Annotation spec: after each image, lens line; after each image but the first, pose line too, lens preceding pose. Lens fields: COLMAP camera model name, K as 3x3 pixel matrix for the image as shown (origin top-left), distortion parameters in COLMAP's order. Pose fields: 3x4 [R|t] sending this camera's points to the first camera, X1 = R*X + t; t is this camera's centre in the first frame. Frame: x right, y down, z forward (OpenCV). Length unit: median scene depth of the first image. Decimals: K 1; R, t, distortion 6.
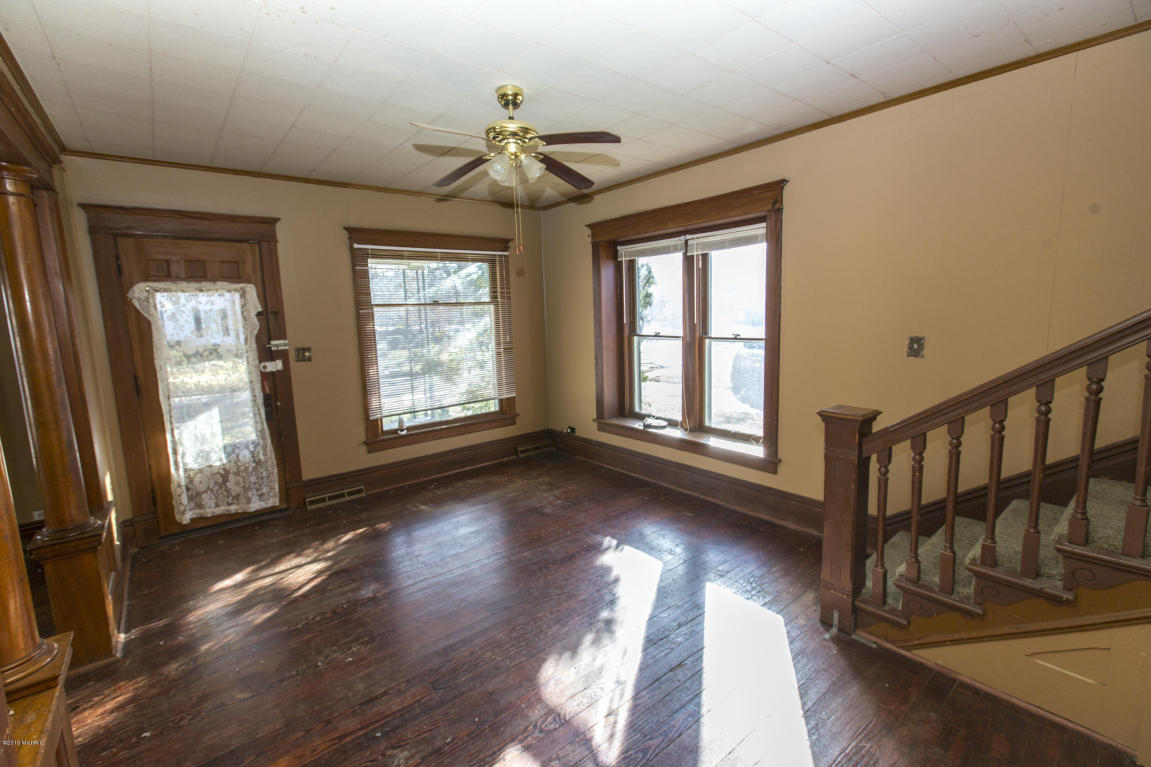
lens RADIAL K [[505.5, 0, 576.3], [0, 505.5, 380.5], [0, 0, 1]] dist [-0.001594, 0.000019]
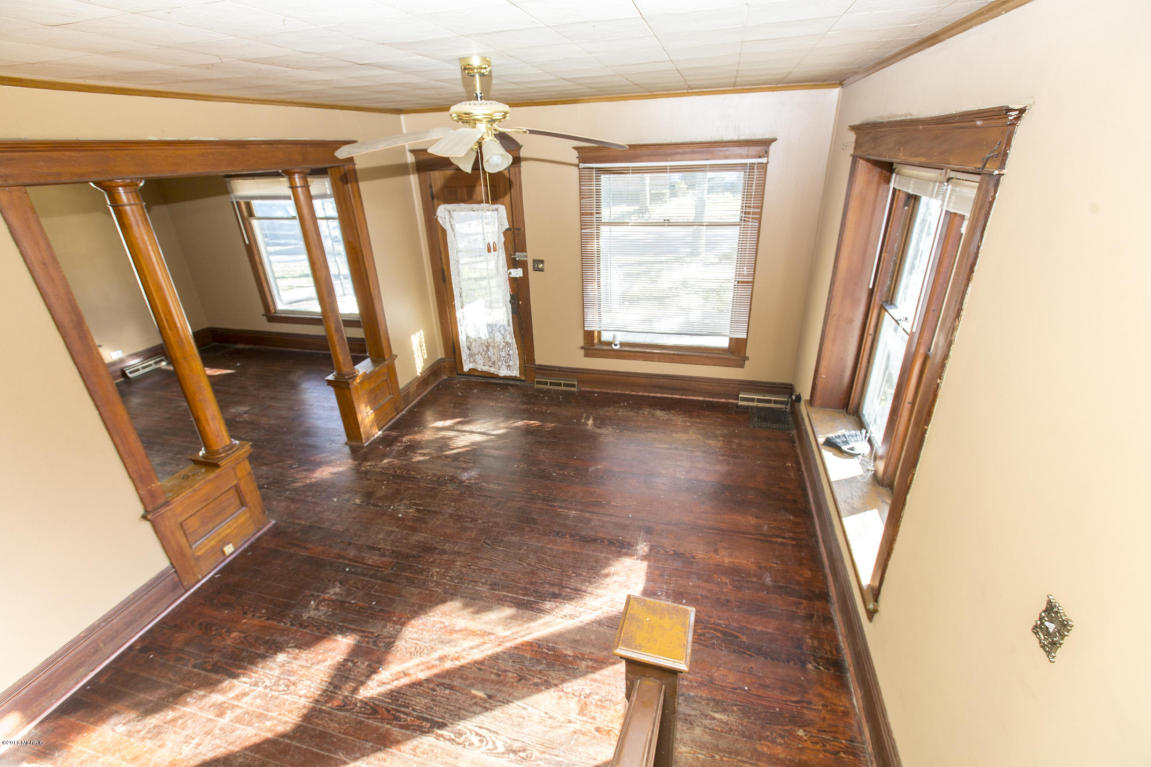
lens RADIAL K [[505.5, 0, 582.2], [0, 505.5, 381.2], [0, 0, 1]] dist [-0.001594, 0.000019]
pose [[0.587028, 0.355852, -0.727164, 0.493989], [-0.100468, 0.923293, 0.370725, -0.258916], [0.803309, -0.144569, 0.577750, 0.369155]]
